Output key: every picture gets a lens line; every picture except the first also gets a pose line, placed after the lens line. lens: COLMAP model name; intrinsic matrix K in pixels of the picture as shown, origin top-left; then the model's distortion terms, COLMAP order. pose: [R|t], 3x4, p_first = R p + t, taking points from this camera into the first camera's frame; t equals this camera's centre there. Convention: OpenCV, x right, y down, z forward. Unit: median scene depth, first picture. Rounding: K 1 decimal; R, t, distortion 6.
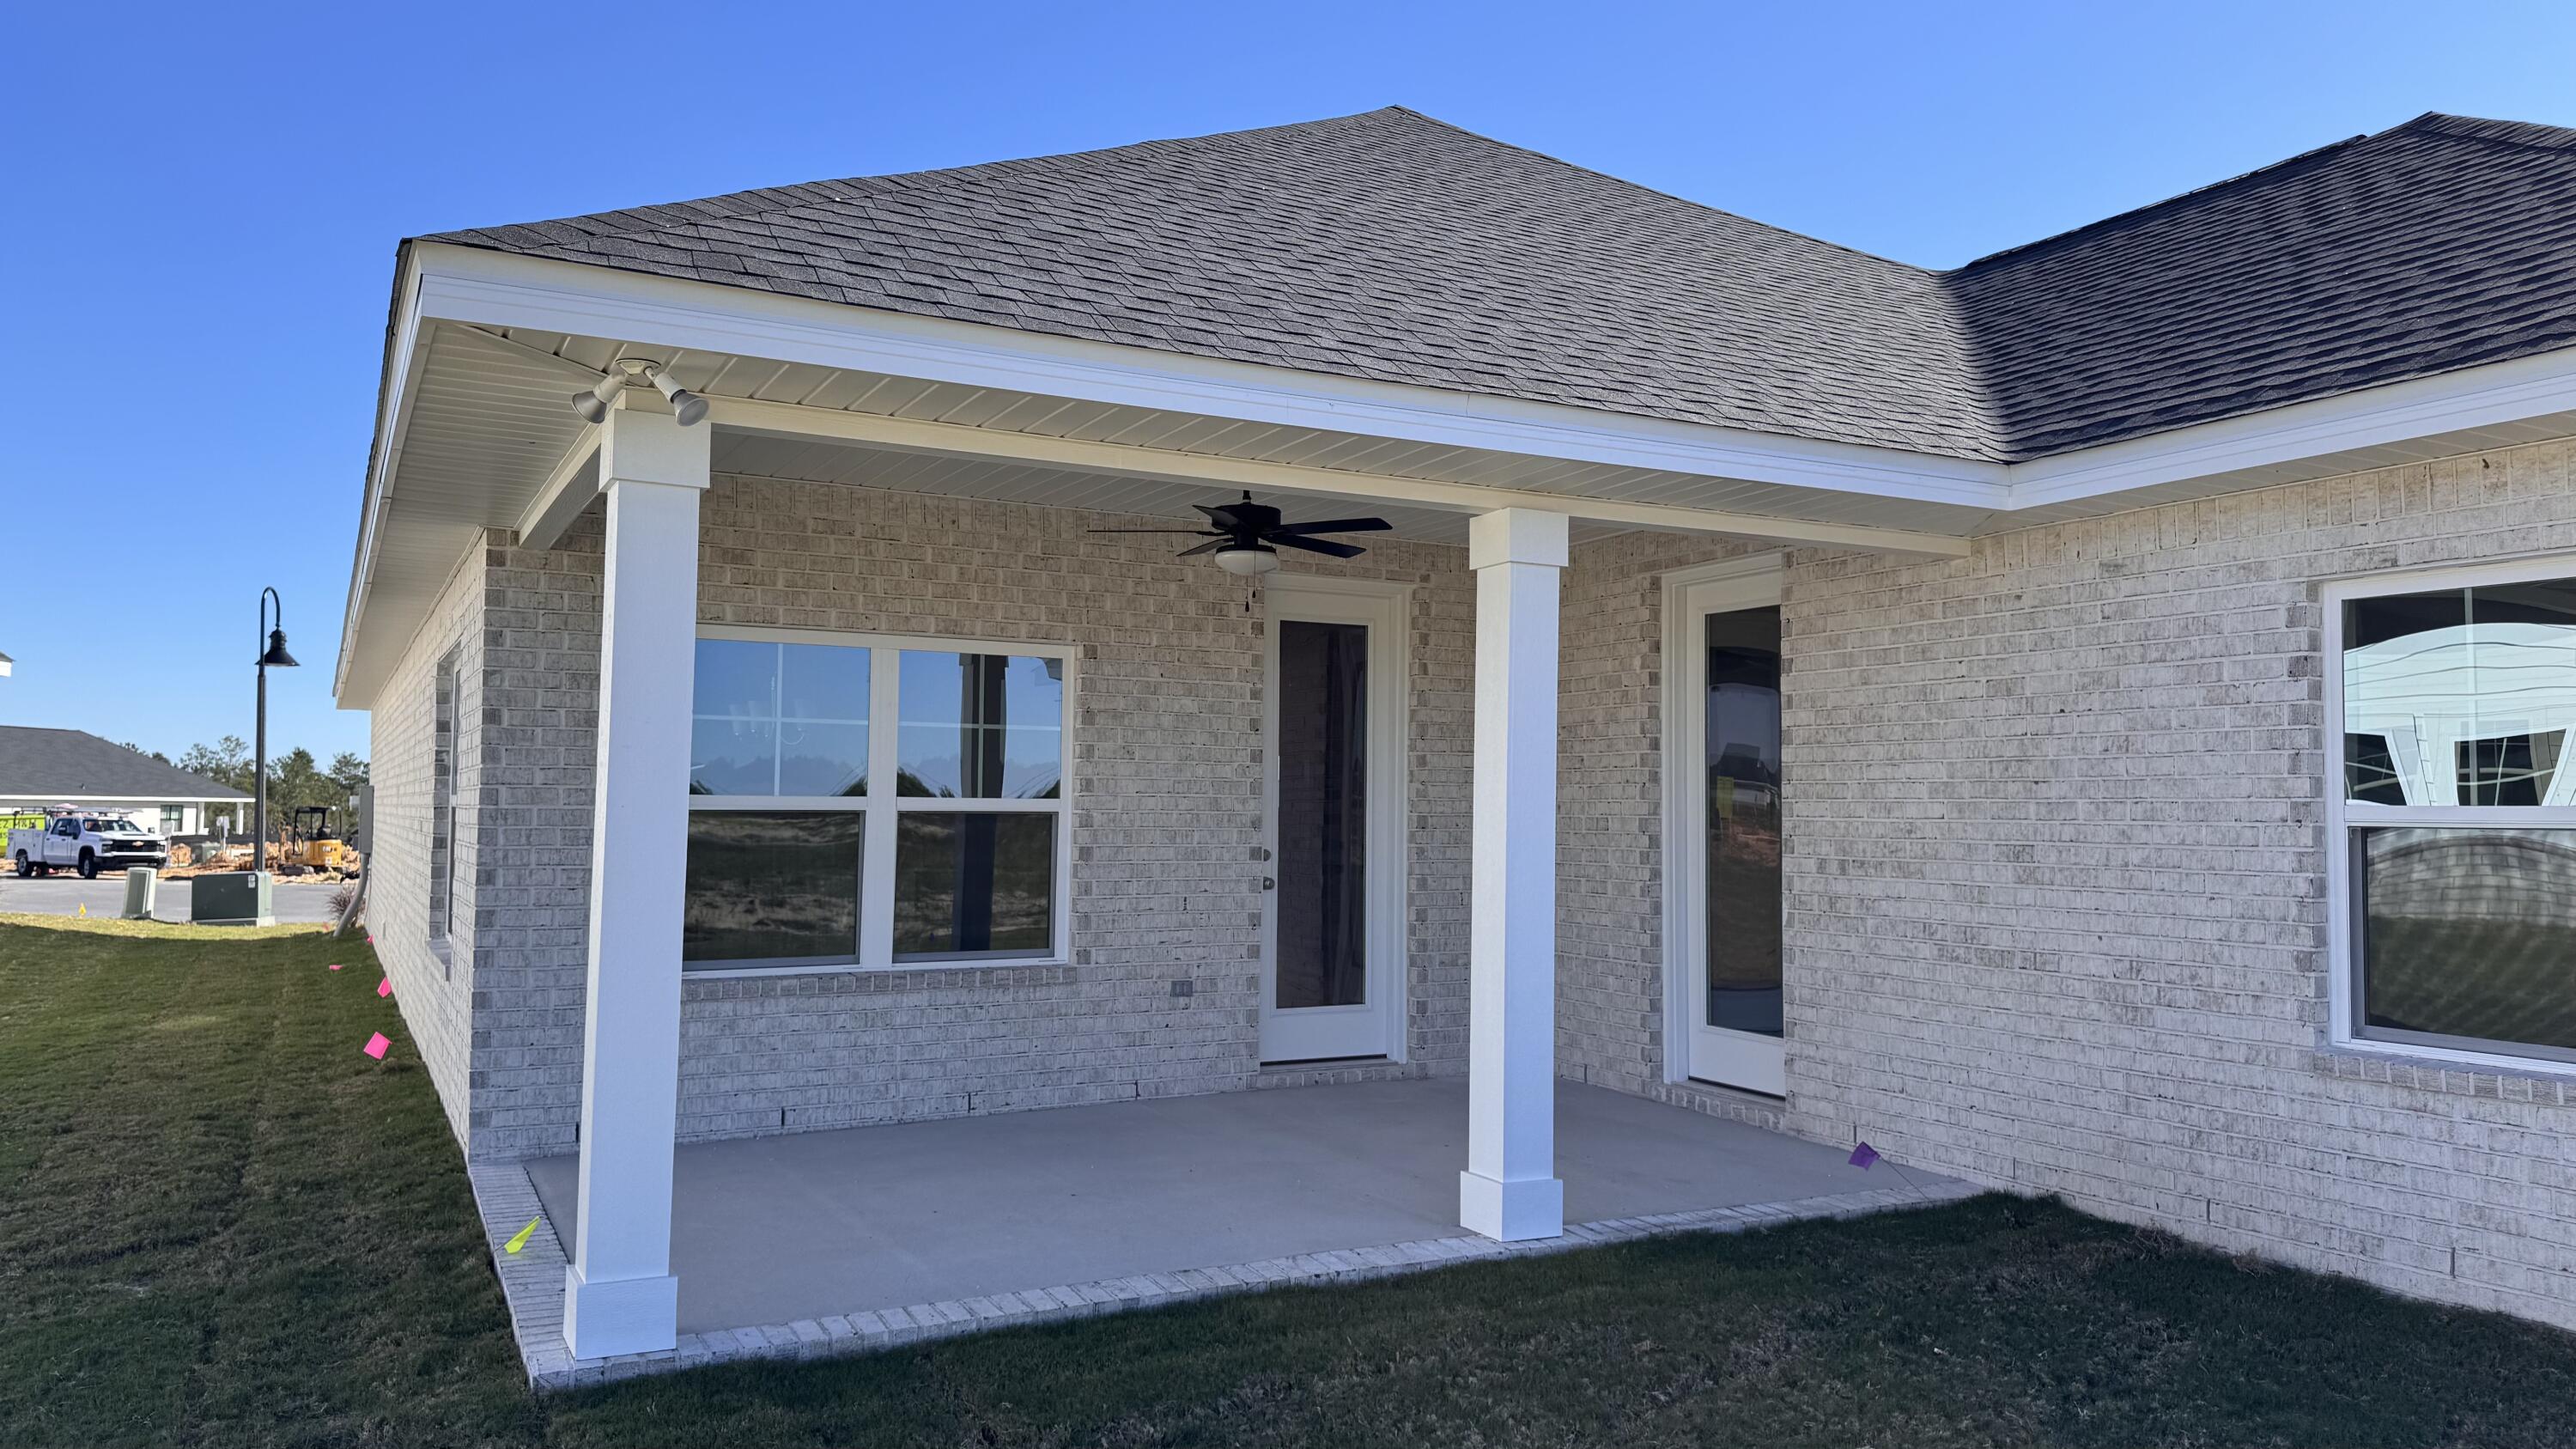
lens RADIAL K [[1856.6, 0, 1197.6], [0, 1856.6, 712.5], [0, 0, 1]] dist [0.118897, -0.198931]
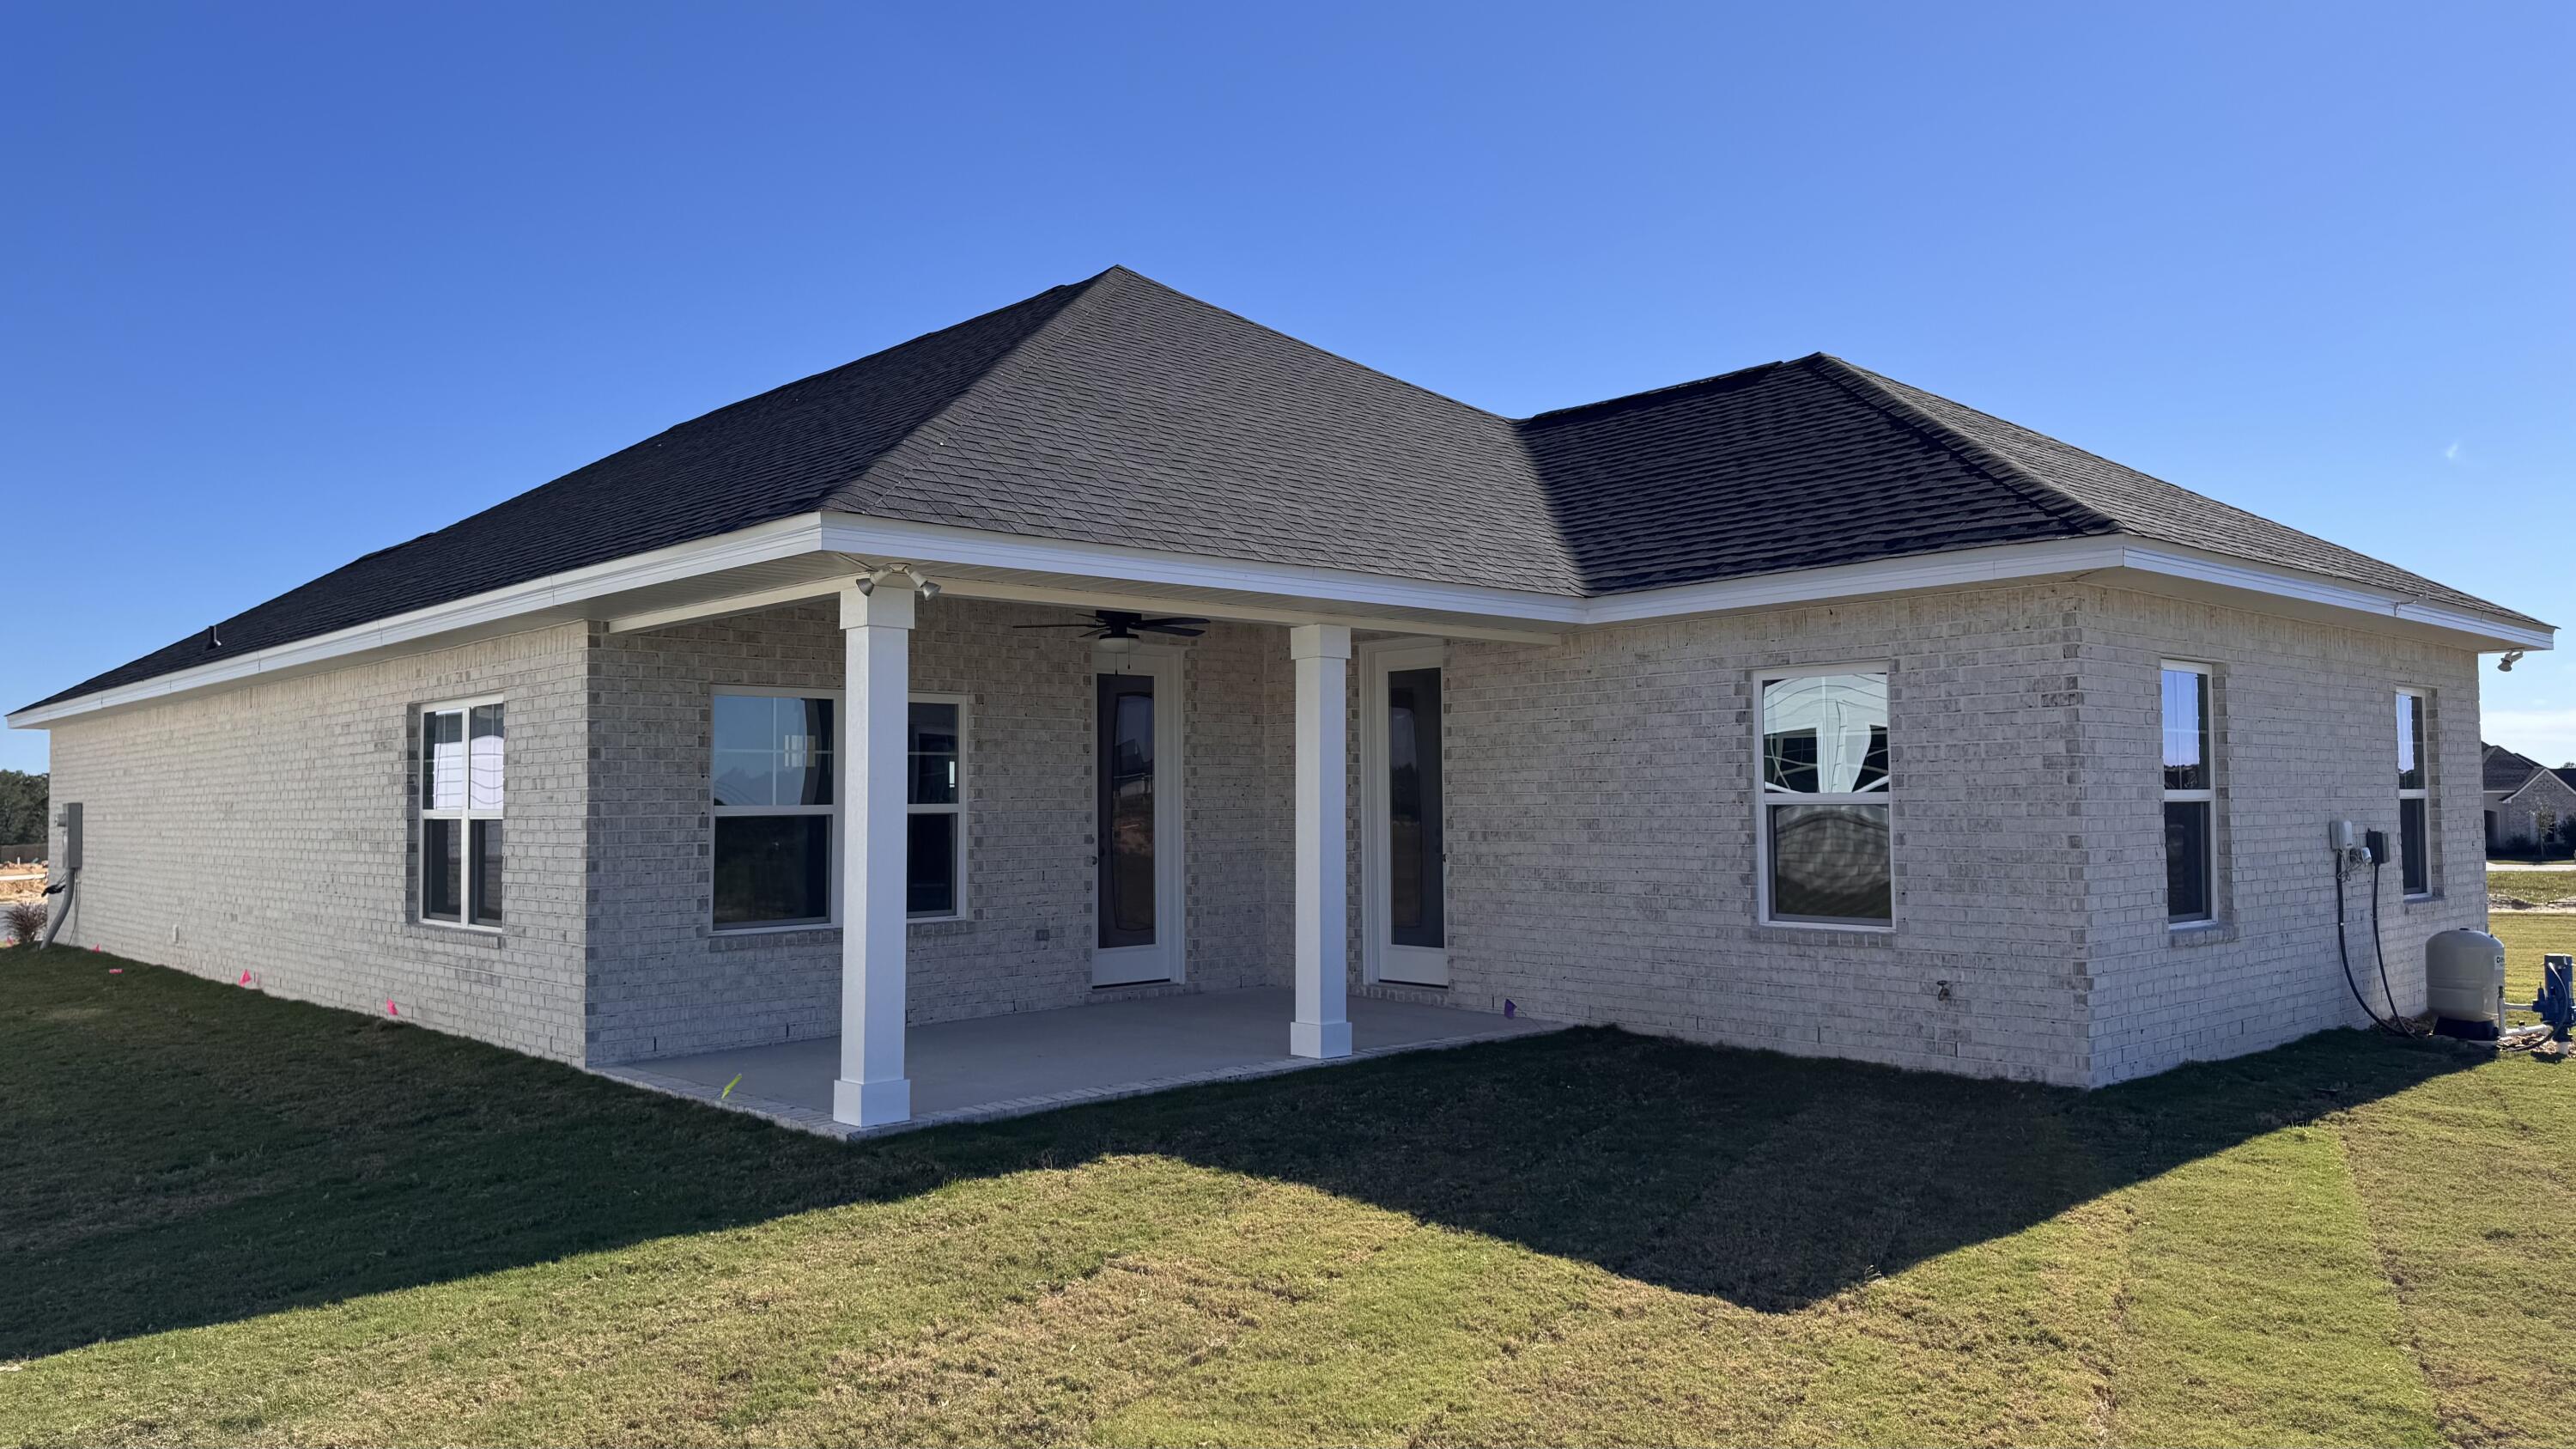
lens RADIAL K [[1799.0, 0, 1192.2], [0, 1799.0, 721.3], [0, 0, 1]] dist [0.060246, -0.001036]
pose [[0.973347, -0.009408, 0.229145, -0.250291], [0.008211, 0.999947, 0.006177, -0.026874], [-0.229191, -0.004131, 0.973373, -0.435236]]
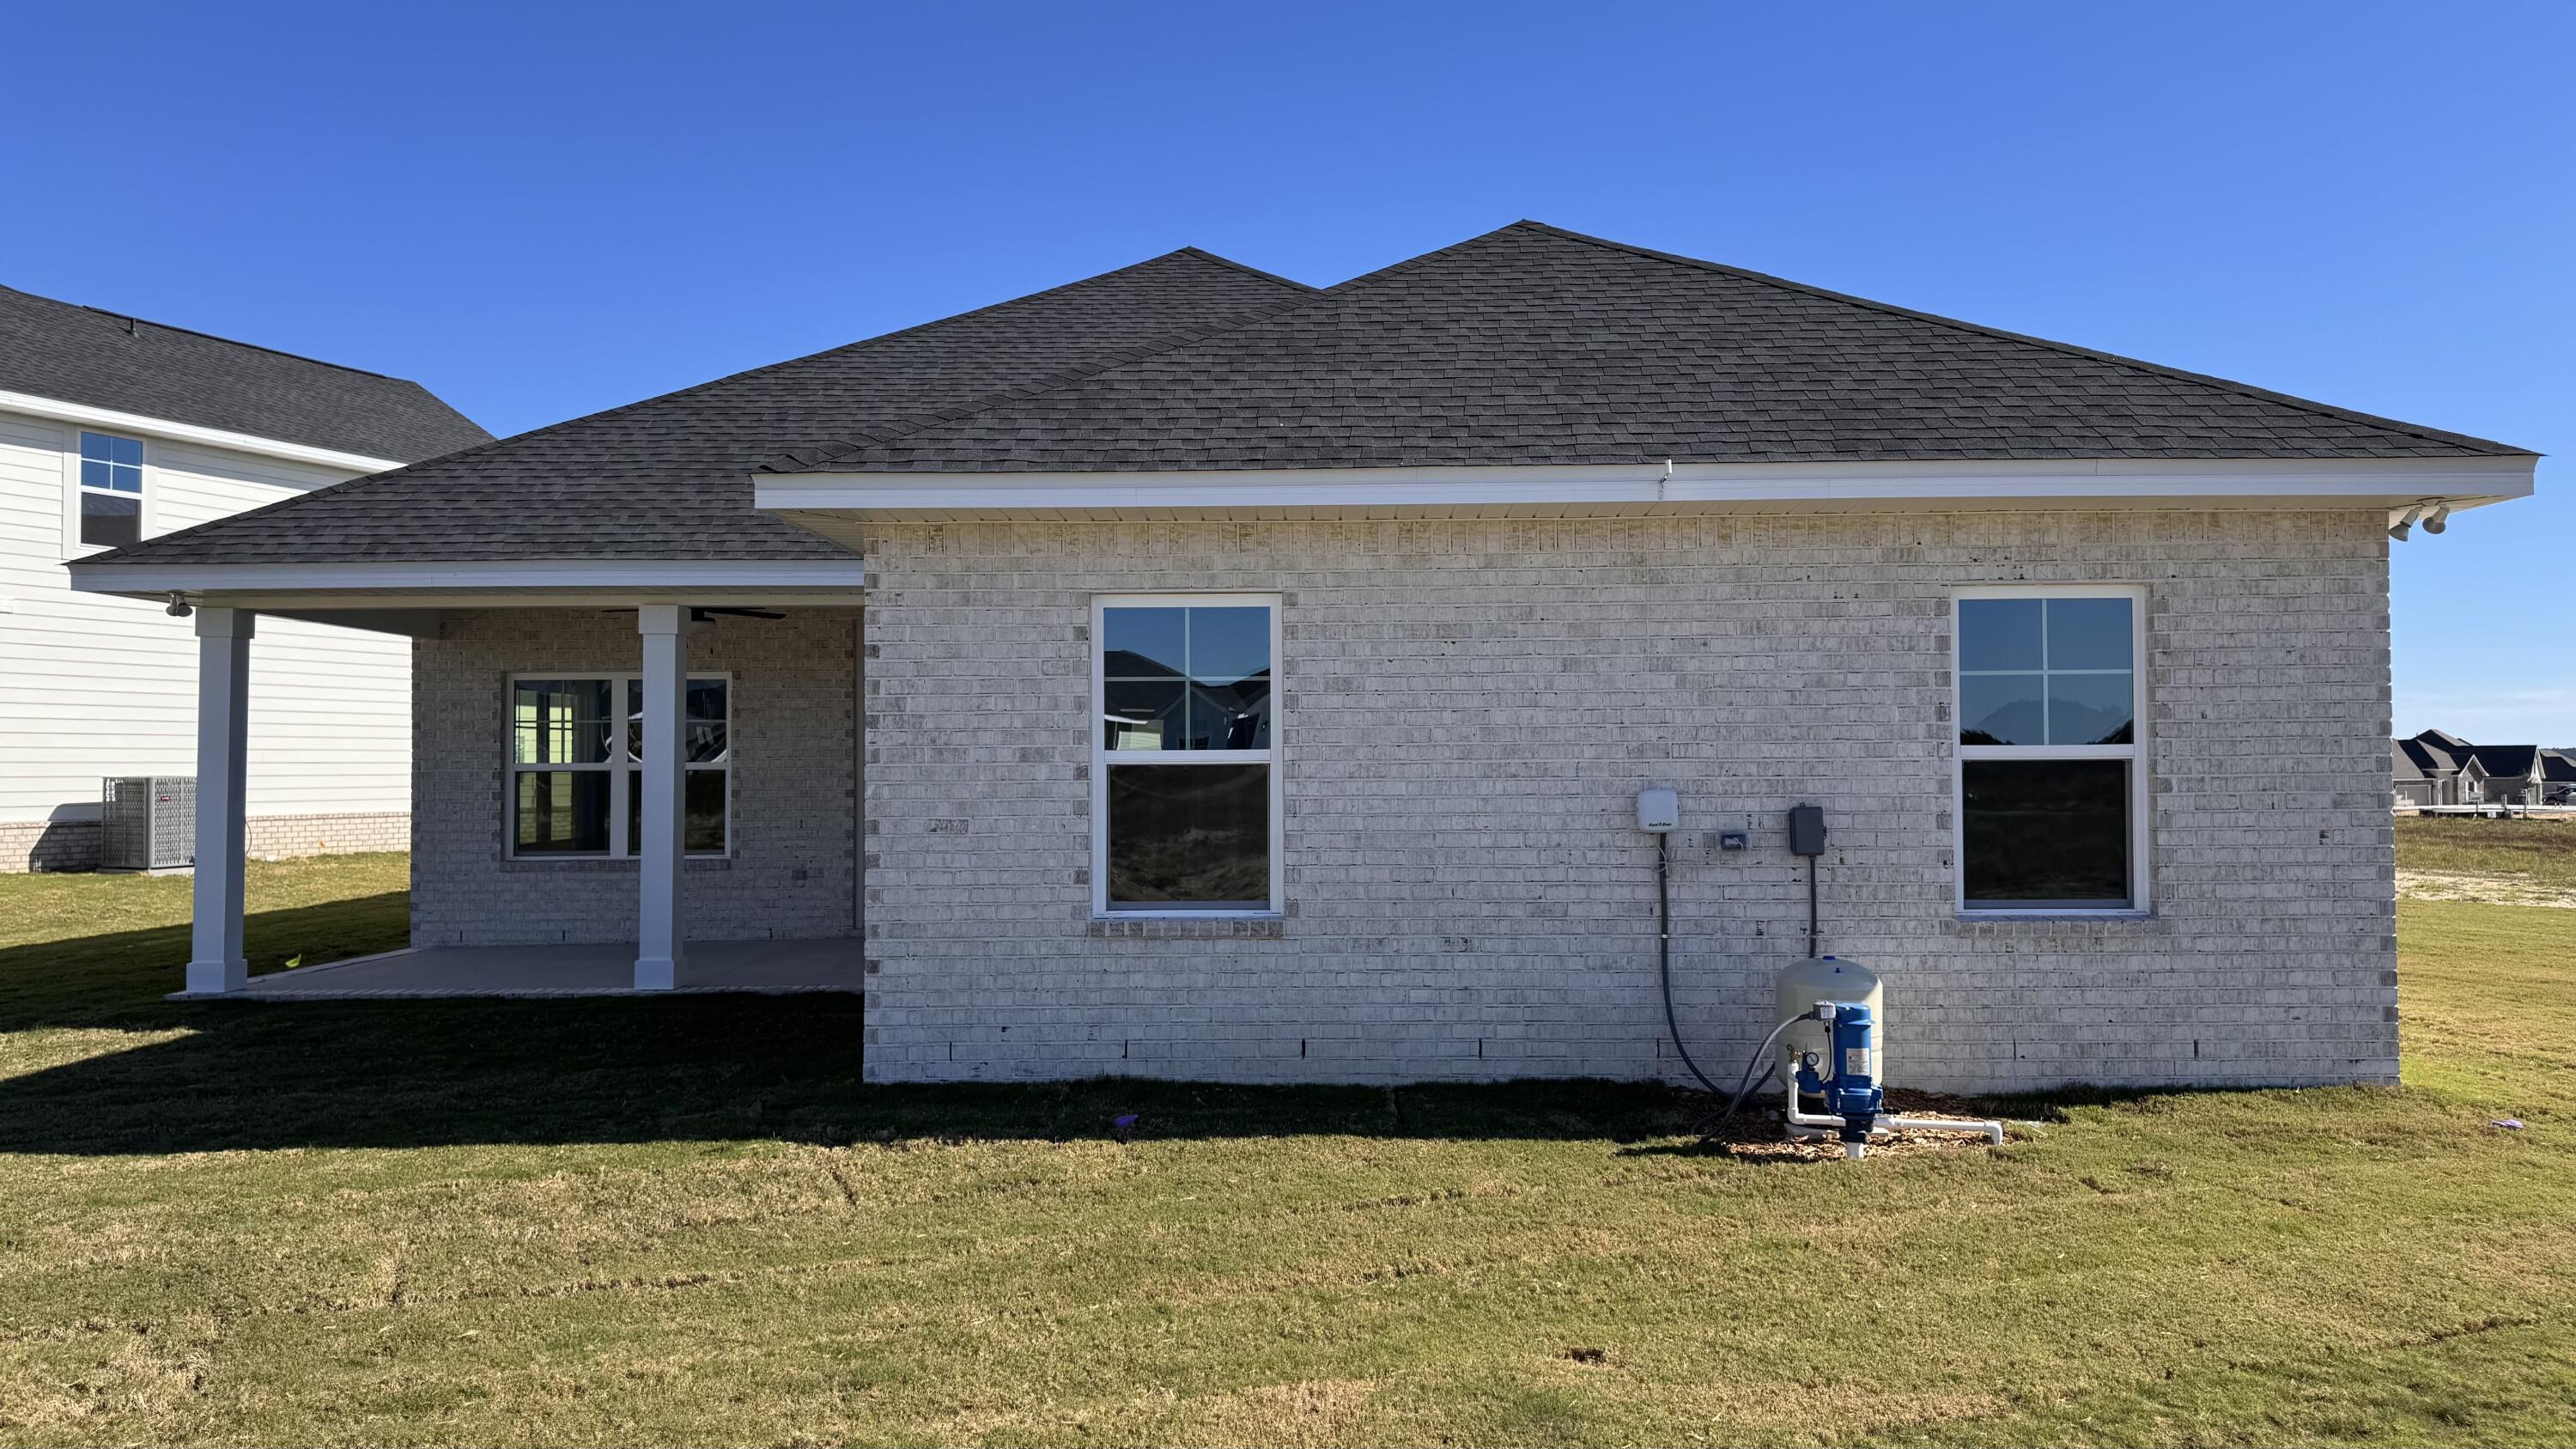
lens RADIAL K [[1794.8, 0, 1288.0], [0, 1794.8, 724.5], [0, 0, 1]] dist [0.064331, -0.076269]
pose [[0.859389, -0.027961, -0.510557, 1.411456], [0.041516, 0.999023, 0.015169, 0.009798], [0.509634, -0.034232, 0.859710, -0.183415]]
